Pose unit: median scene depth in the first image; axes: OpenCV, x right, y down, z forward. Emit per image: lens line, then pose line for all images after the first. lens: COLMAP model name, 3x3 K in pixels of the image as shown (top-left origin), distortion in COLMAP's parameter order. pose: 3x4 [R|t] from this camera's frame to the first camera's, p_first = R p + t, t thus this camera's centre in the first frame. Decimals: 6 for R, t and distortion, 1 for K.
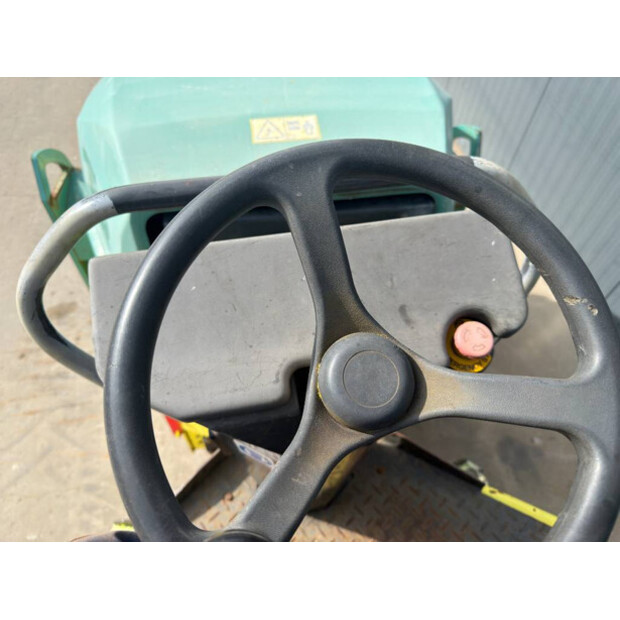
lens RADIAL K [[449.9, 0, 307.9], [0, 449.9, 313.7], [0, 0, 1]] dist [-0.019378, -0.003641]
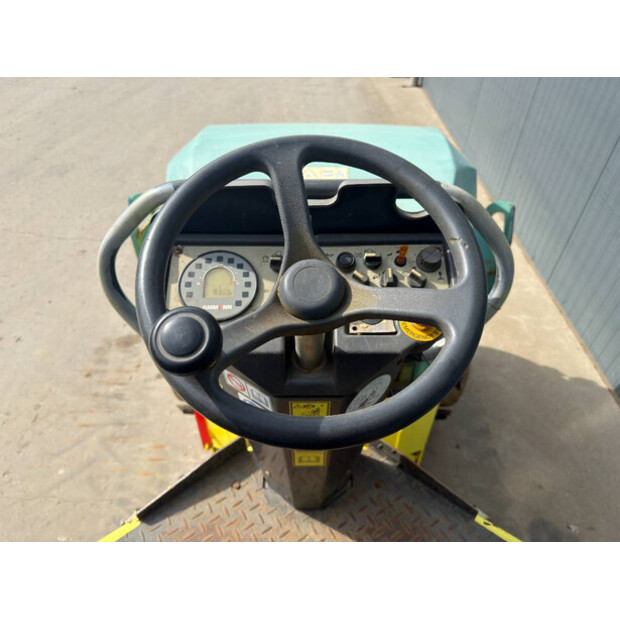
lens RADIAL K [[449.9, 0, 310.6], [0, 449.9, 313.3], [0, 0, 1]] dist [-0.019378, -0.003641]
pose [[0.985435, 0.100116, -0.137458, 0.105830], [-0.123095, 0.977655, -0.170405, 0.149890], [0.117327, 0.184843, 0.975739, -0.129540]]
